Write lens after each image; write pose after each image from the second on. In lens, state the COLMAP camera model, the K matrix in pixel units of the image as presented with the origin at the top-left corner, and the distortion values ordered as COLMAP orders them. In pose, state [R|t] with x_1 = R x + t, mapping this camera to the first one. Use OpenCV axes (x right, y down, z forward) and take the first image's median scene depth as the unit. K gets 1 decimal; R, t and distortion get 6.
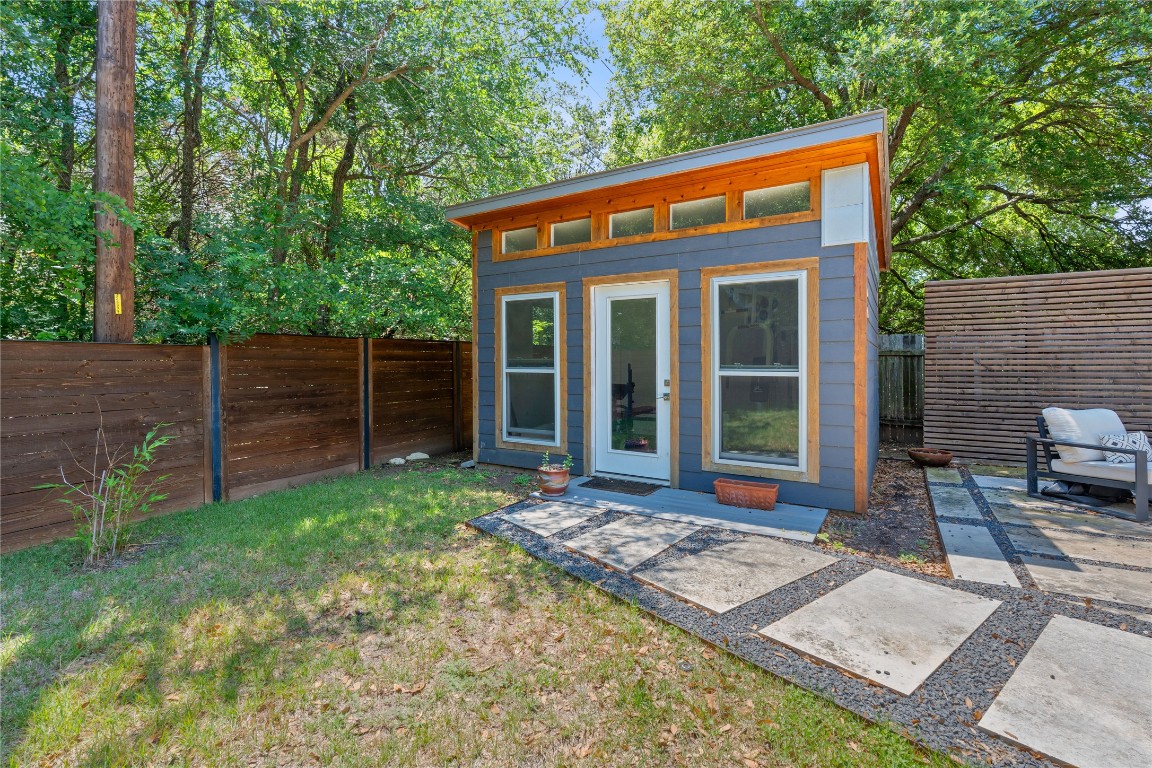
lens RADIAL K [[509.5, 0, 573.7], [0, 509.5, 365.6], [0, 0, 1]] dist [-0.000891, -0.001949]
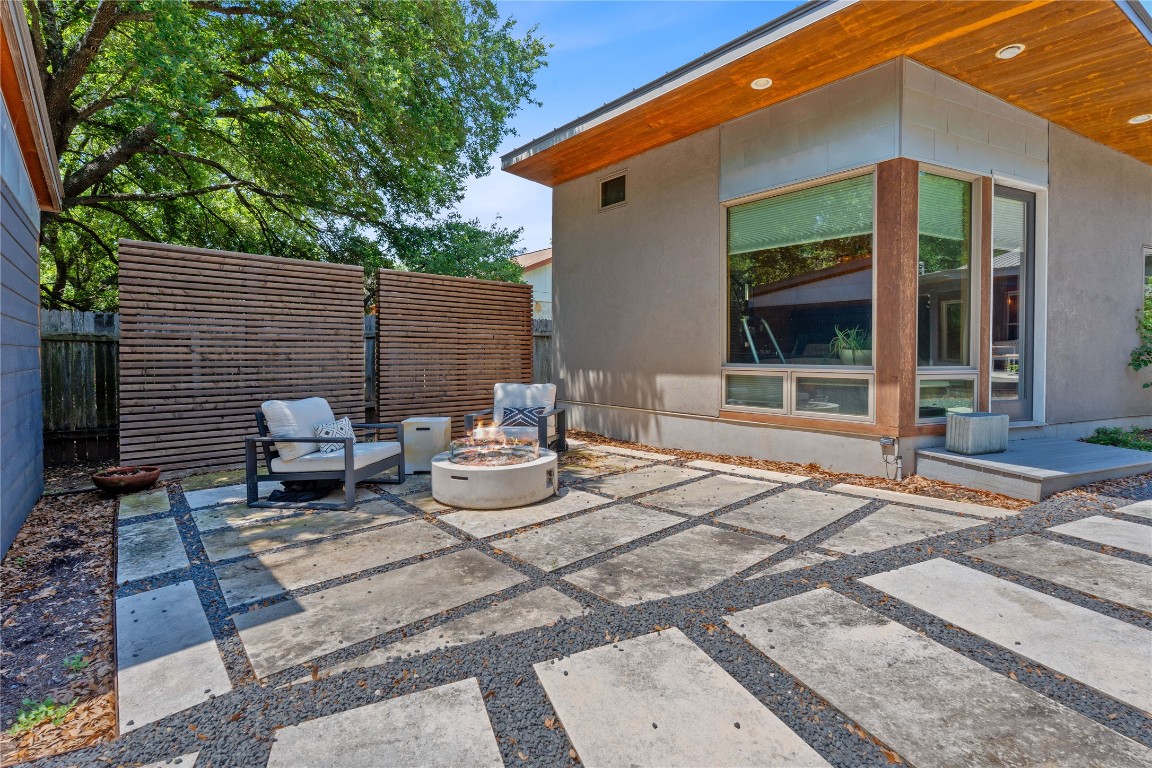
lens RADIAL K [[509.5, 0, 592.8], [0, 509.5, 360.5], [0, 0, 1]] dist [-0.000891, -0.001949]
pose [[0.251300, -0.008353, 0.967873, 0.202612], [0.002558, 0.999965, 0.007966, 0.006469], [-0.967906, 0.000474, 0.251312, 0.212170]]
